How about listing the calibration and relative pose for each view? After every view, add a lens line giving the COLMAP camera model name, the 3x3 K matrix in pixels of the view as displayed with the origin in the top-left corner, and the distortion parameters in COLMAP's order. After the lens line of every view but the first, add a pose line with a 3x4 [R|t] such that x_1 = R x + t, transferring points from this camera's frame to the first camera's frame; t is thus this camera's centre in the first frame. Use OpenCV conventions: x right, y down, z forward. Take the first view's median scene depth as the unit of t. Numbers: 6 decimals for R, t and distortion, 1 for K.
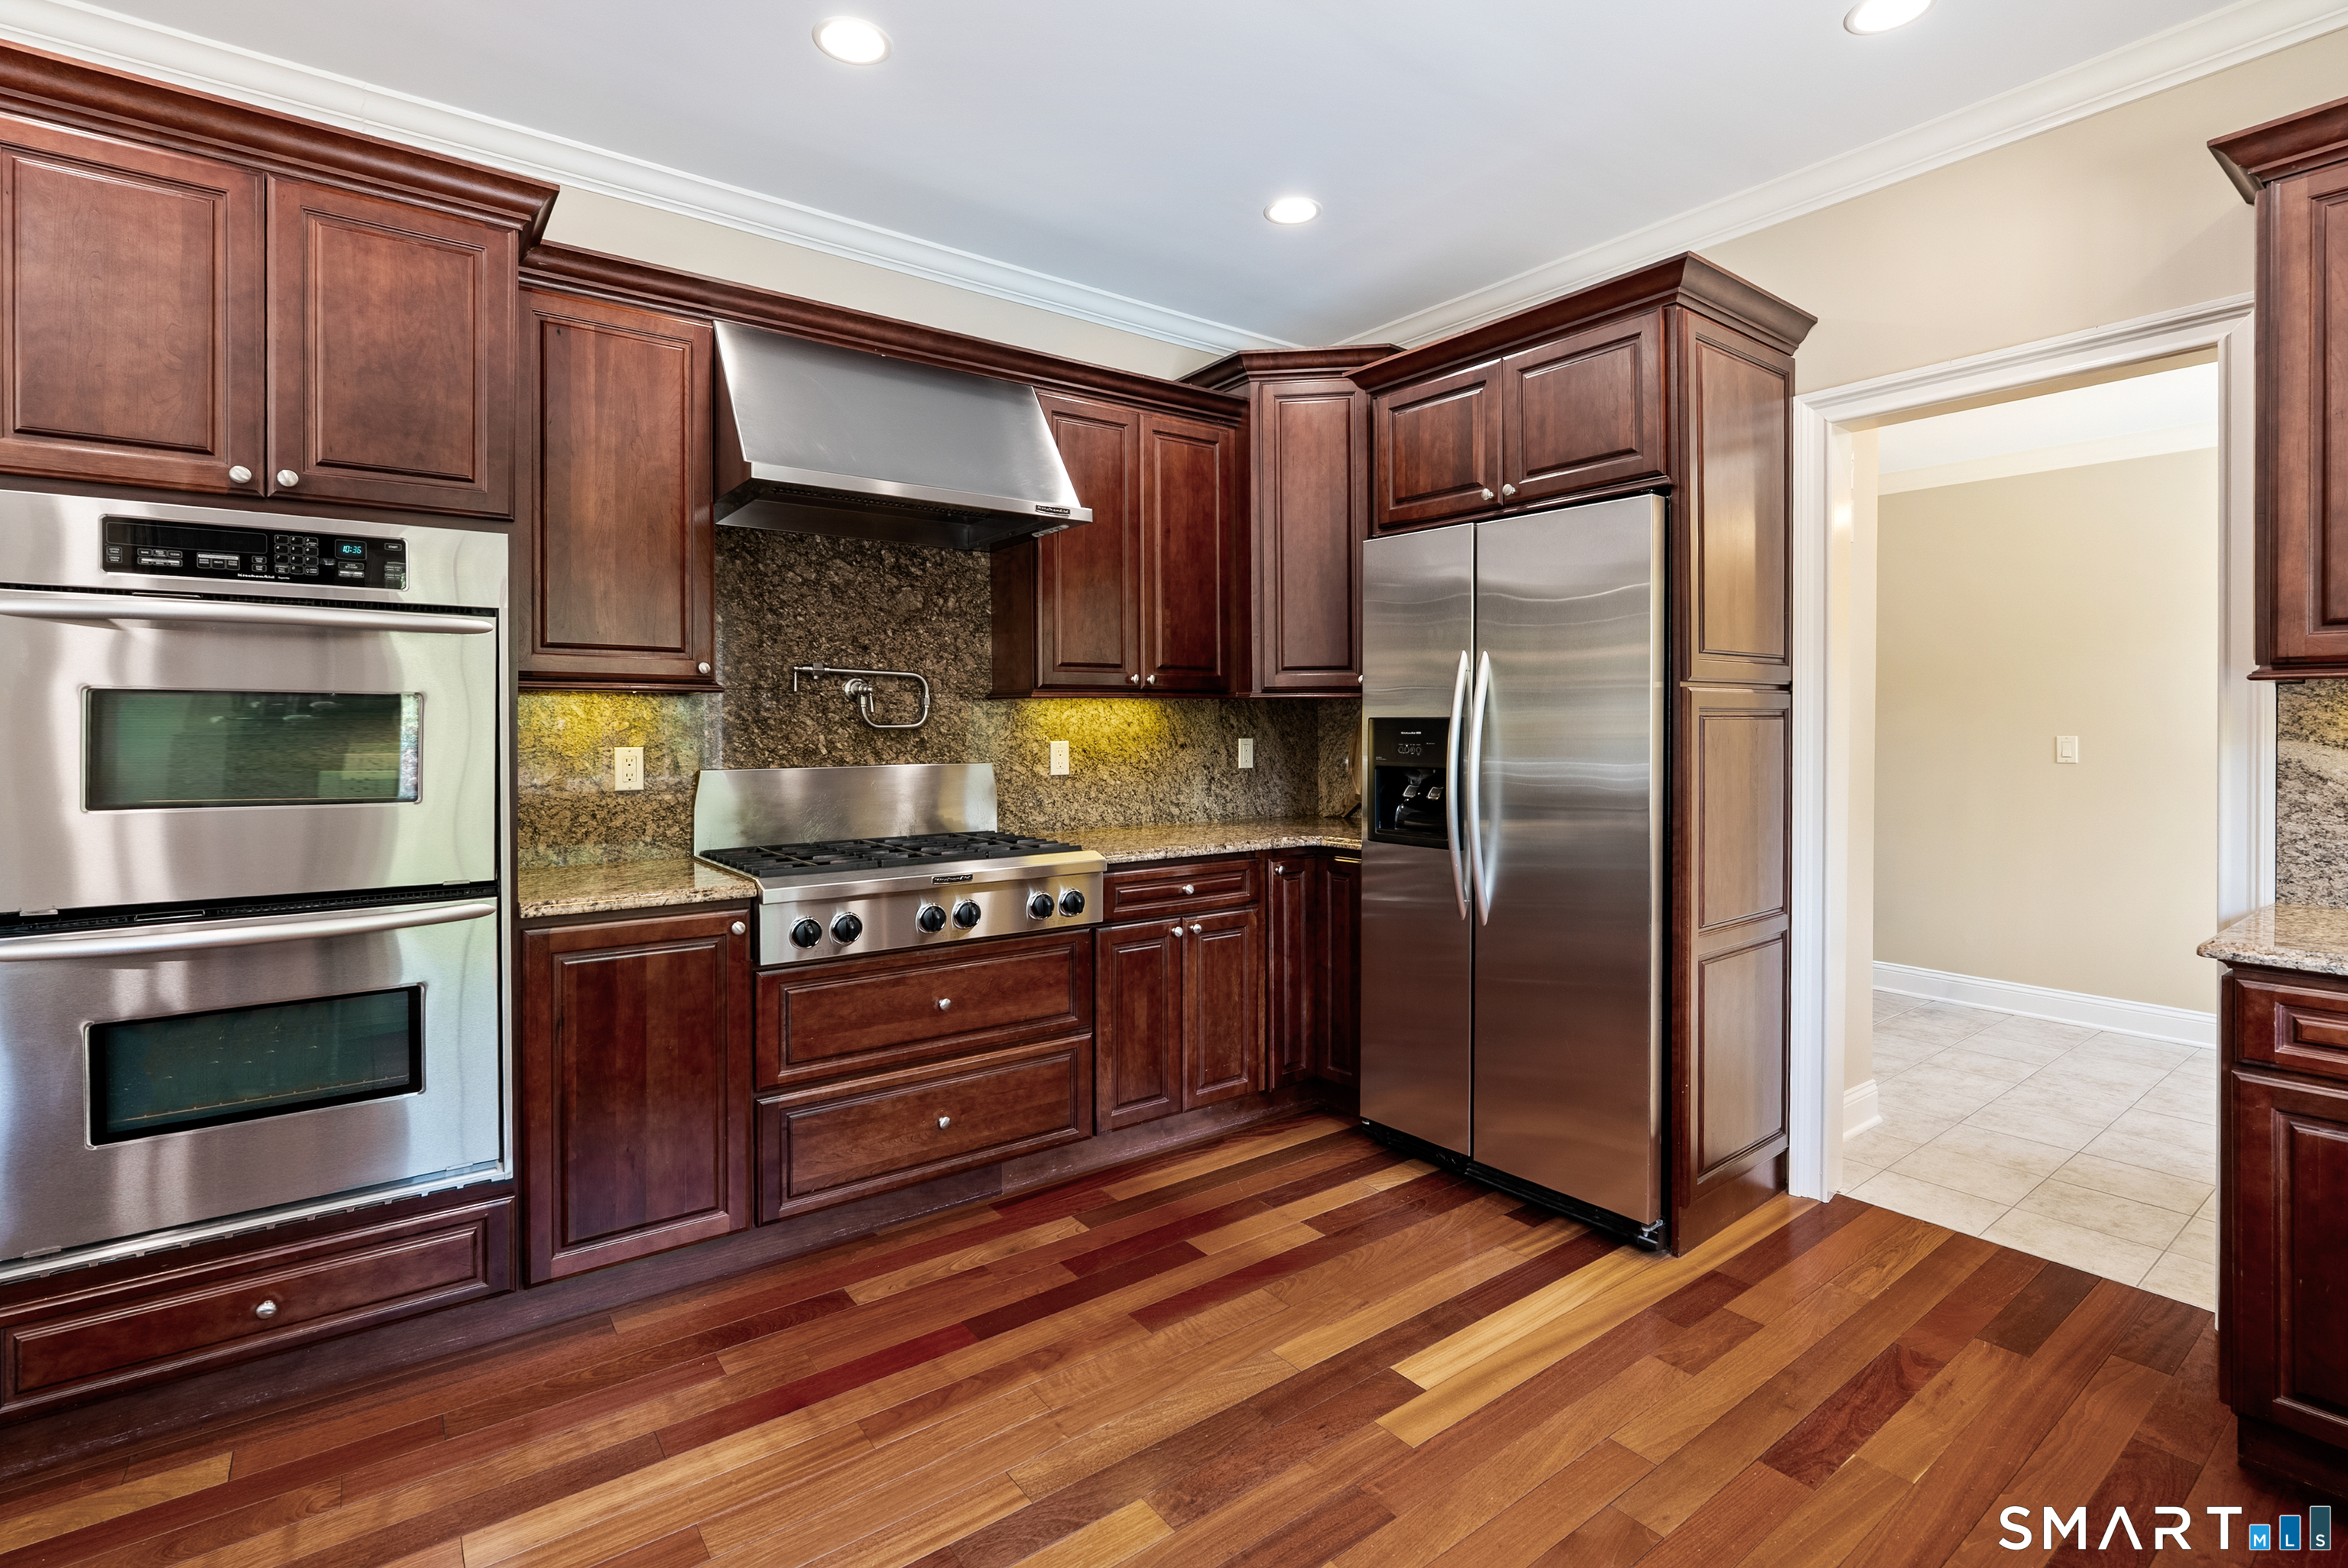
lens RADIAL K [[1092.8, 0, 1172.3], [0, 1092.8, 729.7], [0, 0, 1]] dist [-0.000696, -0.000200]
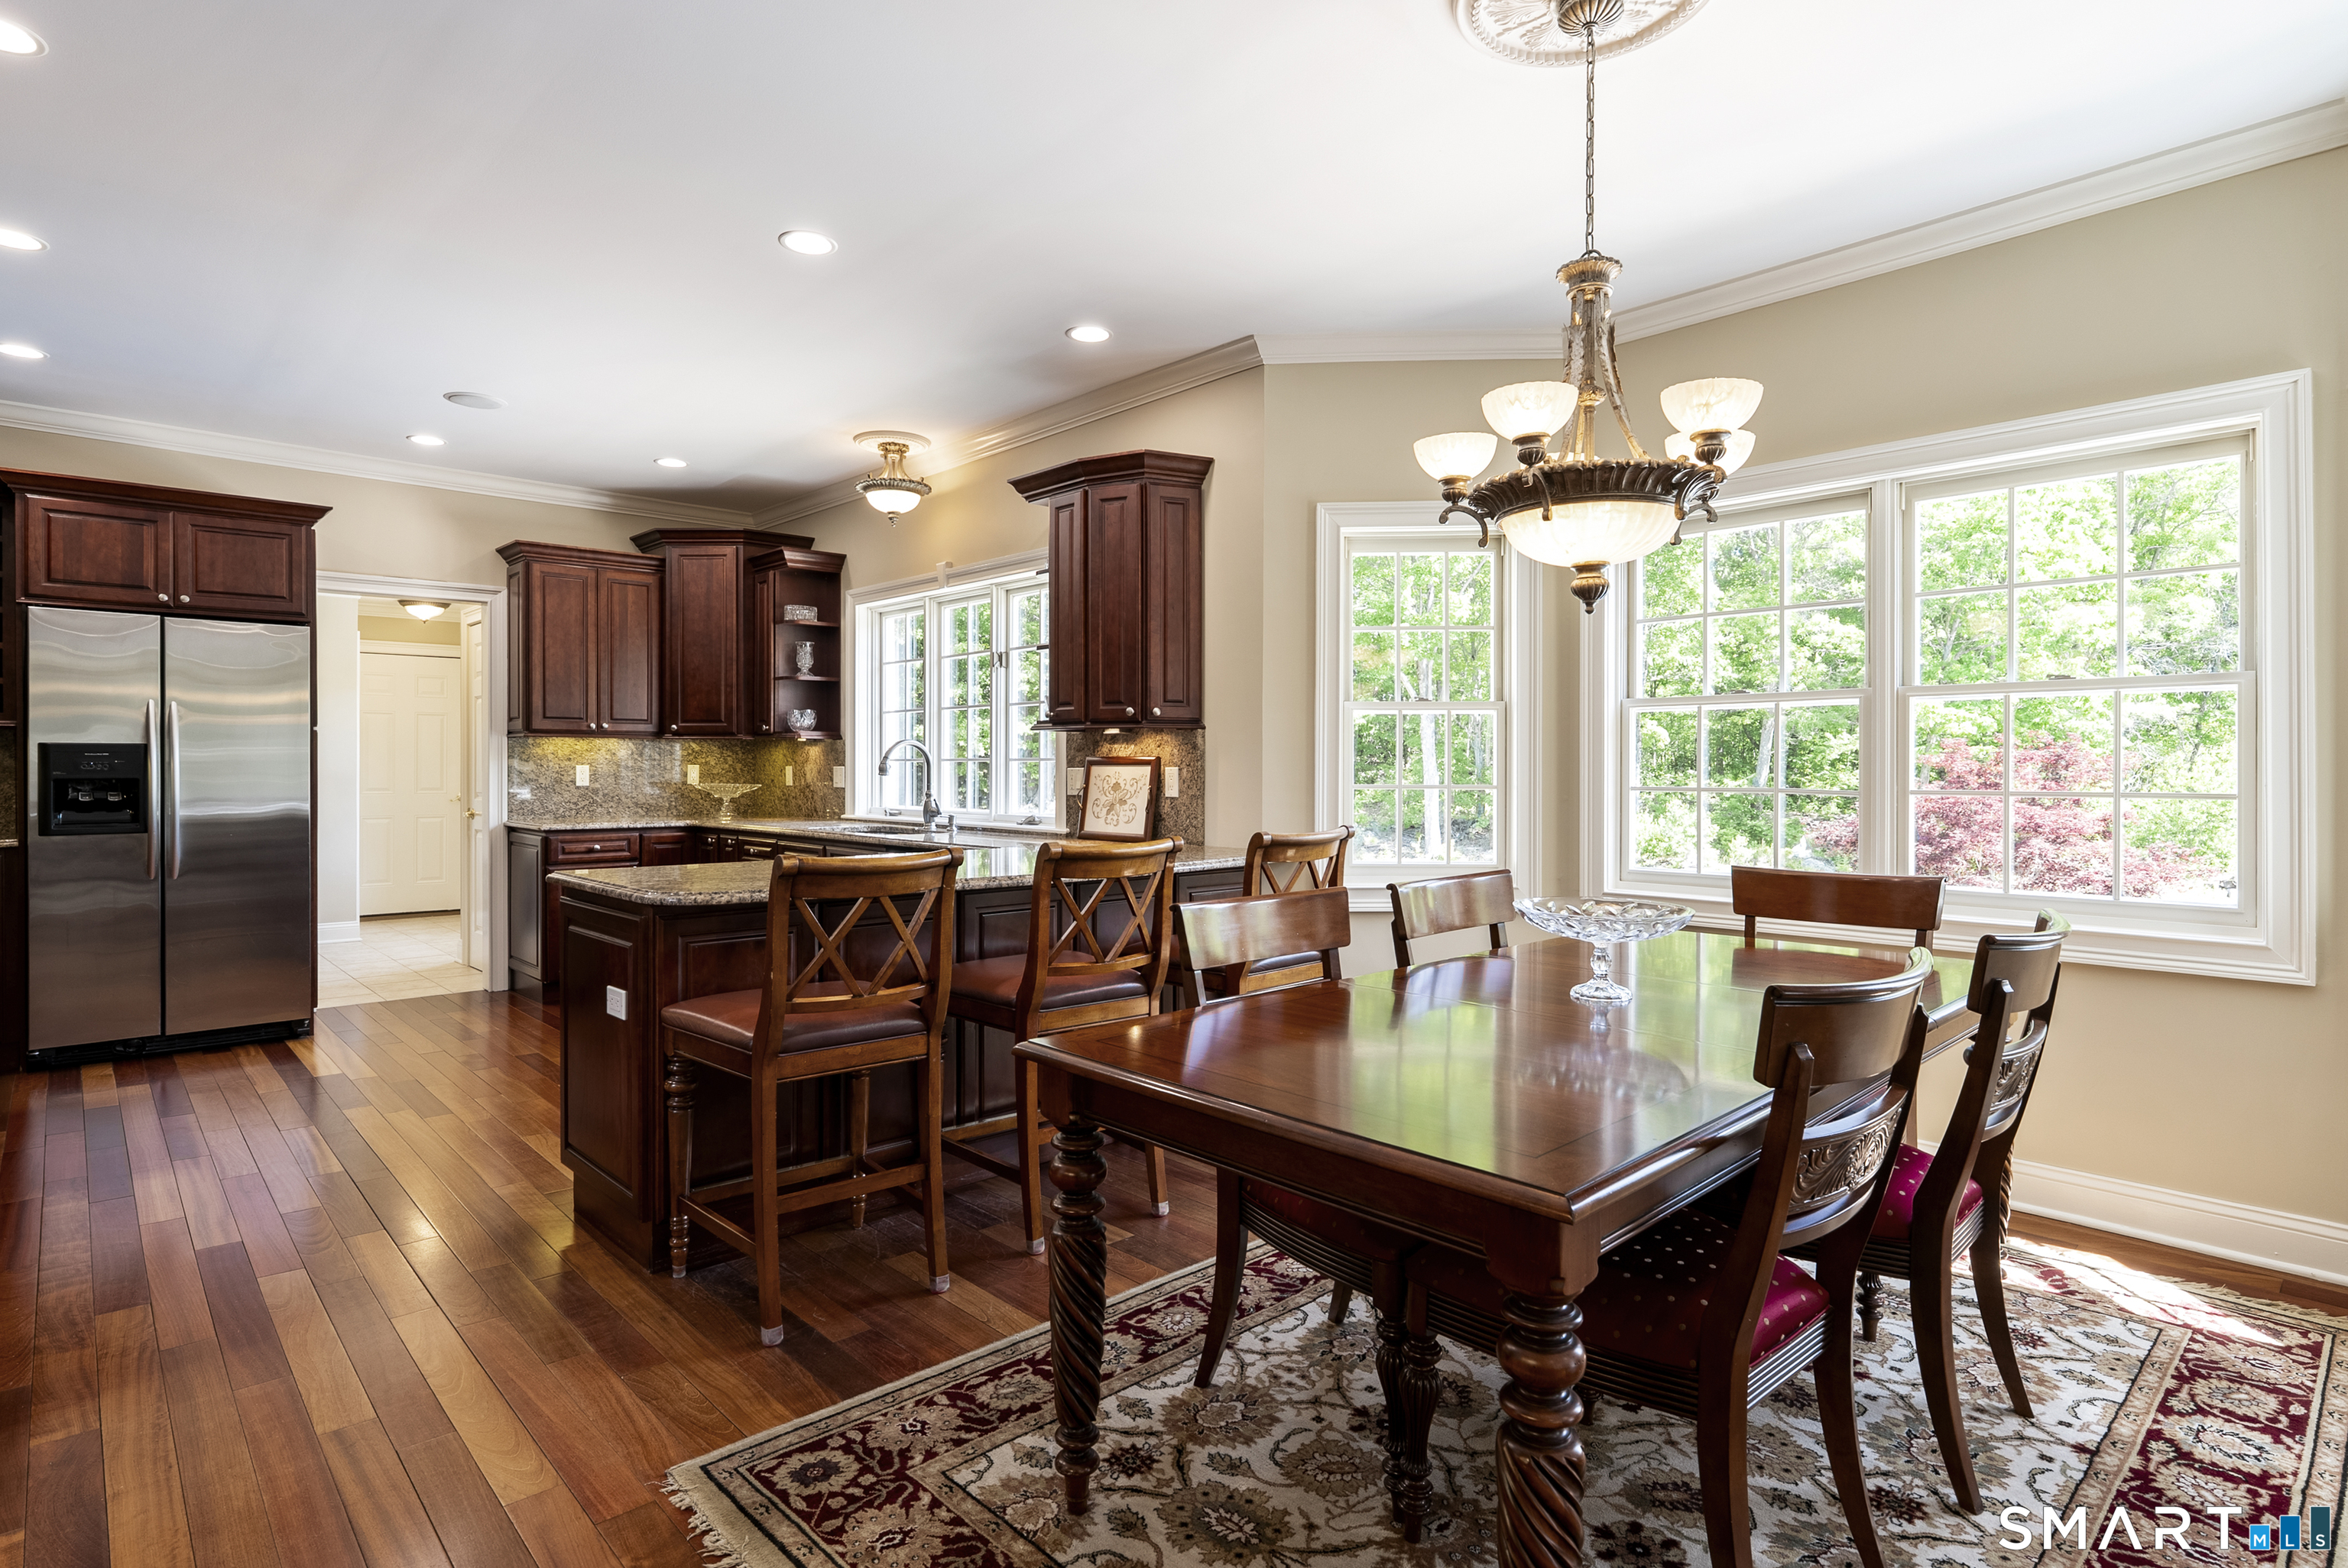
lens RADIAL K [[1185.3, 0, 1174.0], [0, 1185.3, 784.0], [0, 0, 1]] dist [-0.000530, -0.000092]
pose [[-0.101871, -0.009958, 0.994748, -1.522451], [0.003784, 0.999939, 0.010398, 0.033361], [-0.994790, 0.004823, -0.101827, -0.233205]]
